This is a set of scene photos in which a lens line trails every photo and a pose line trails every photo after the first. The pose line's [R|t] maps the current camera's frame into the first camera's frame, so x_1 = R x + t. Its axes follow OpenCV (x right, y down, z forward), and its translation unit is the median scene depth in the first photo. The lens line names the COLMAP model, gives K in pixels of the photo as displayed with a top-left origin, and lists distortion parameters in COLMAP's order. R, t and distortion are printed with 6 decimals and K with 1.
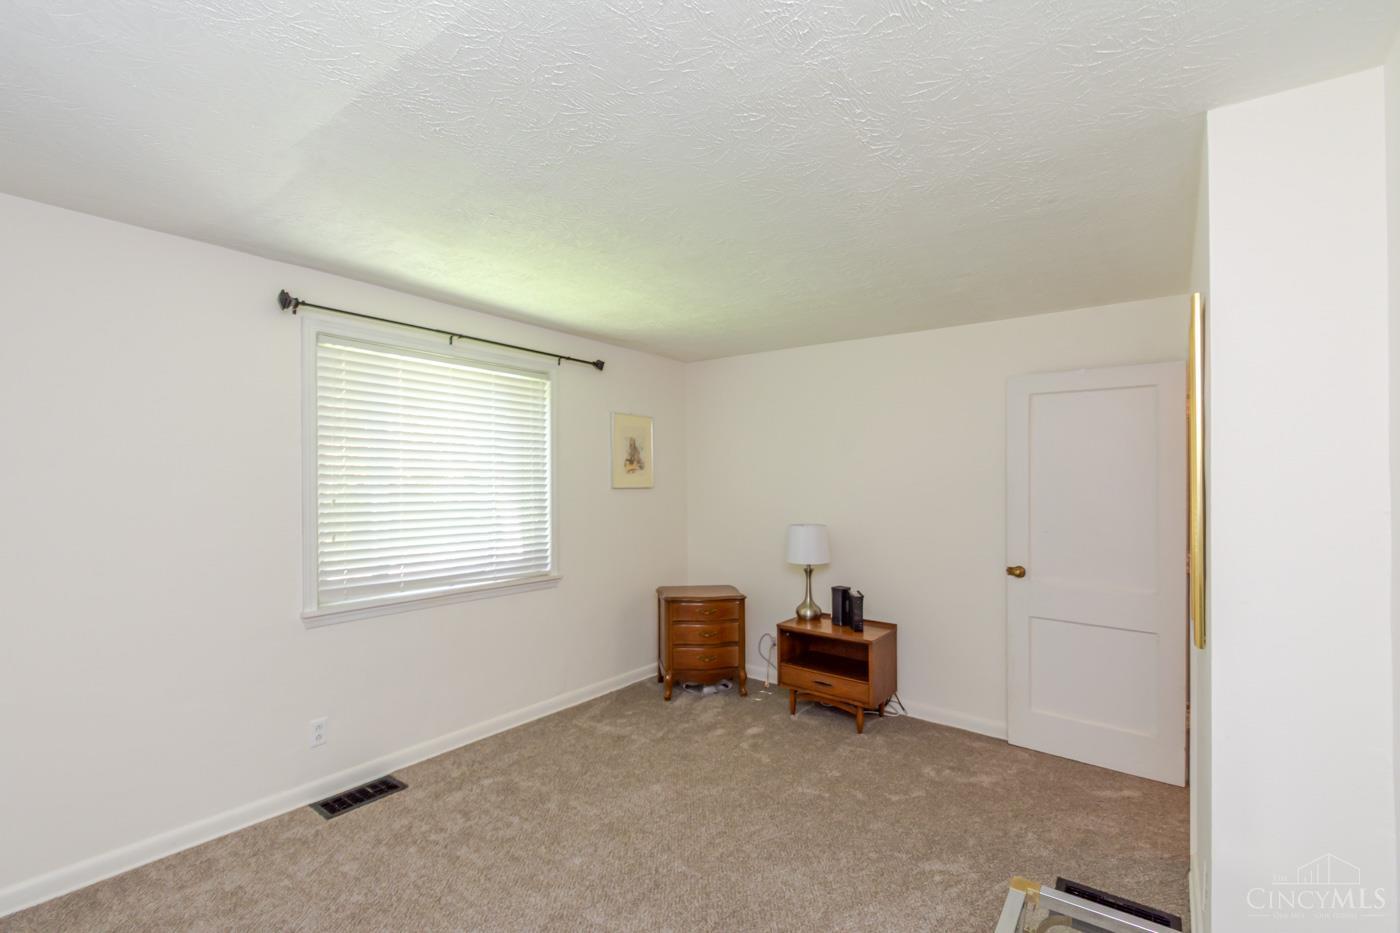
lens RADIAL K [[631.0, 0, 698.6], [0, 631.0, 480.0], [0, 0, 1]] dist [-0.003683, -0.001568]
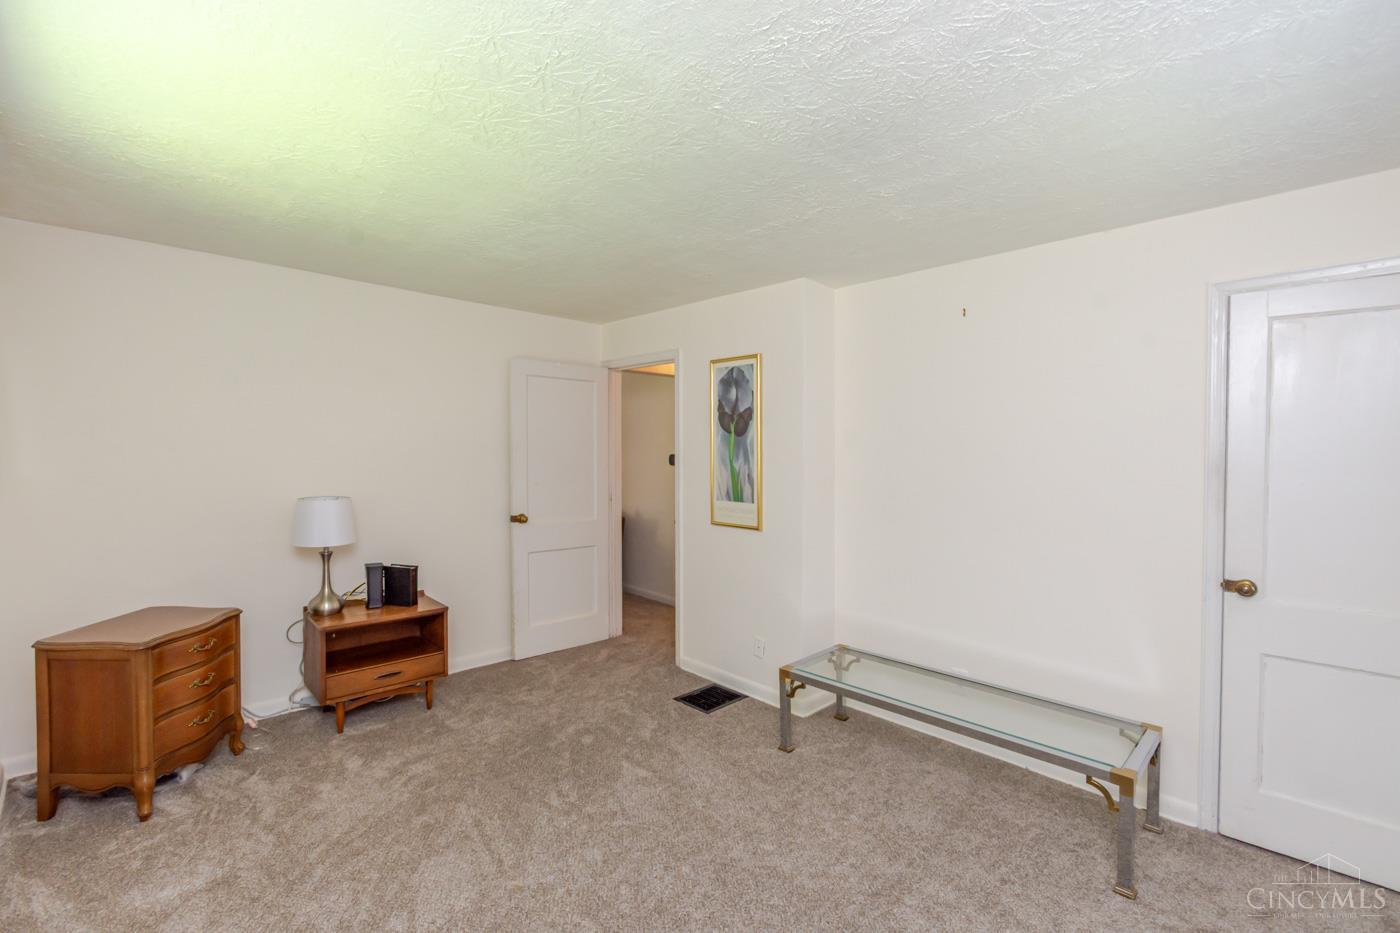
lens RADIAL K [[606.1, 0, 697.2], [0, 606.1, 452.3], [0, 0, 1]] dist [-0.001655, -0.000493]
pose [[0.137113, -0.005797, 0.990538, -0.542415], [-0.005642, 0.999962, 0.006633, 0.005444], [-0.990539, -0.006498, 0.137075, 0.435986]]
